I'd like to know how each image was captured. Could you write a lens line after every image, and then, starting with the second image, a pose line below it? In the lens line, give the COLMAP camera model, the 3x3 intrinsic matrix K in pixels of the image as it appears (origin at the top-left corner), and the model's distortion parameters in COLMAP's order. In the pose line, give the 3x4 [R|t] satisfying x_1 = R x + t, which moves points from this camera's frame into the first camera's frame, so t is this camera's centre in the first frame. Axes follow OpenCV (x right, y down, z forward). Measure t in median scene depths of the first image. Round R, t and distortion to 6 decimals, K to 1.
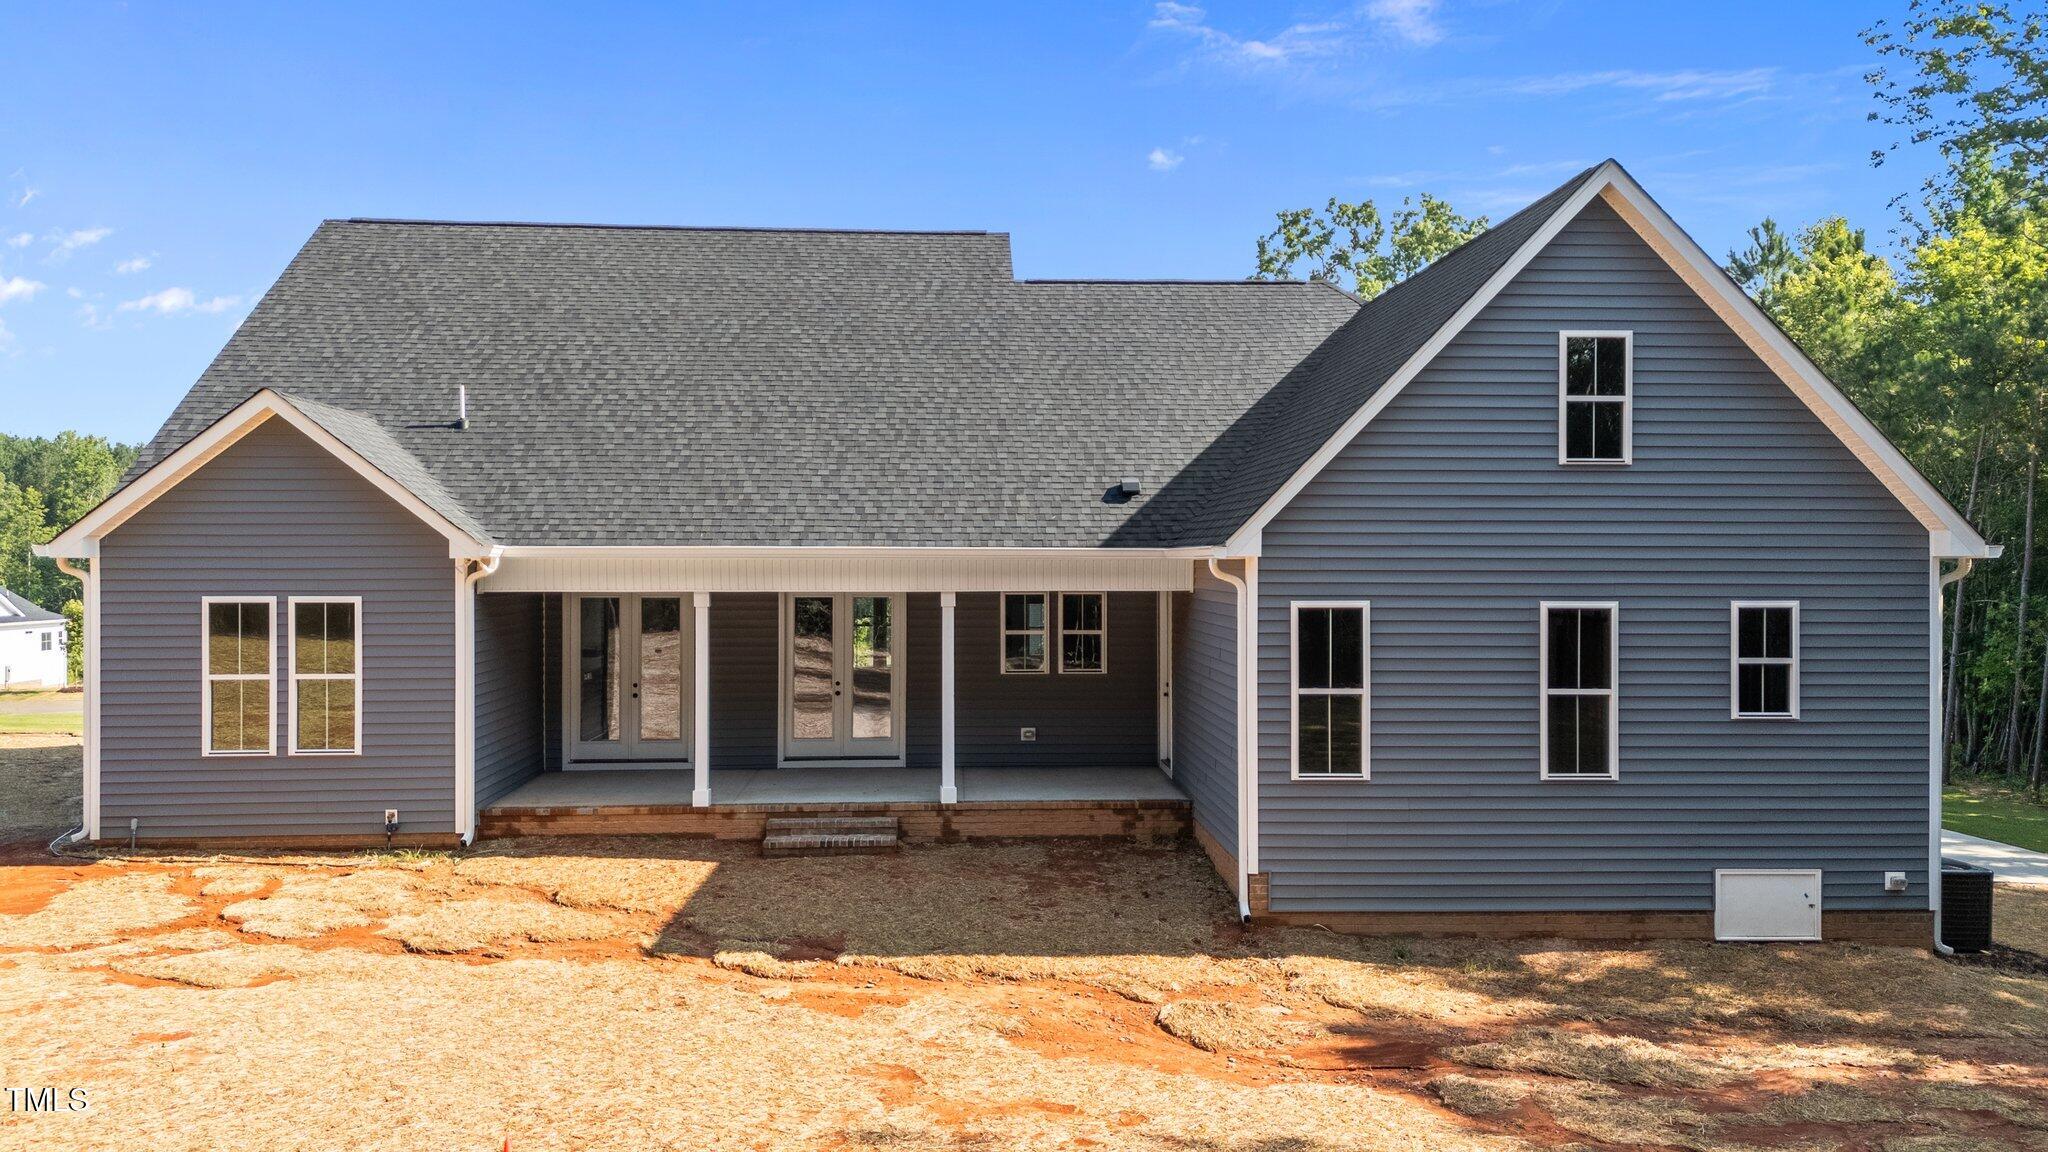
lens RADIAL K [[1491.2, 0, 1037.5], [0, 1491.2, 565.9], [0, 0, 1]] dist [0.064273, -0.058639]
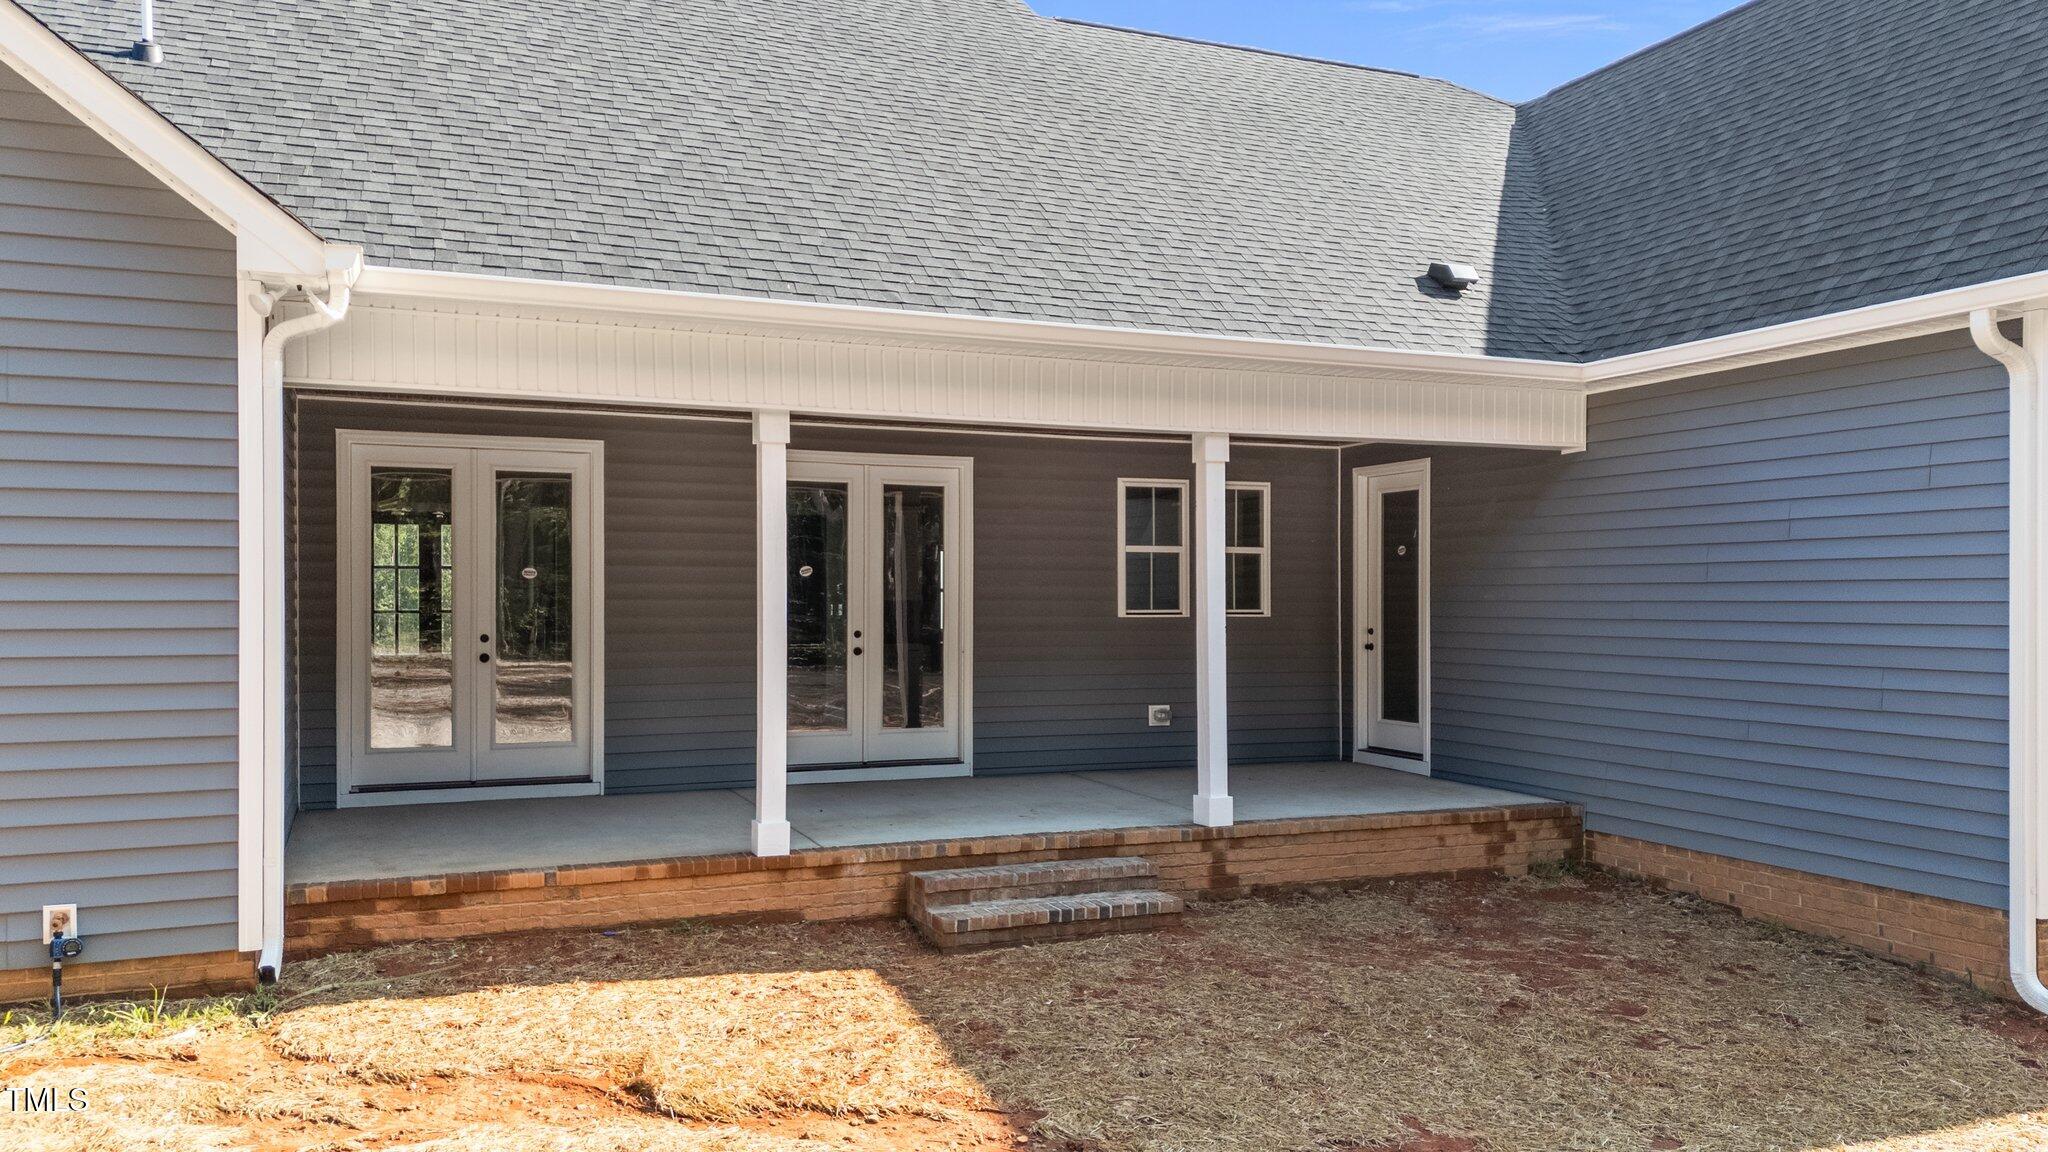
lens RADIAL K [[1491.2, 0, 1009.3], [0, 1491.2, 592.6], [0, 0, 1]] dist [0.064273, -0.058639]
pose [[0.941141, 0.004271, 0.337988, -0.317186], [0.000185, 0.999914, -0.013150, 0.082672], [-0.338015, 0.012439, 0.941059, 0.522850]]
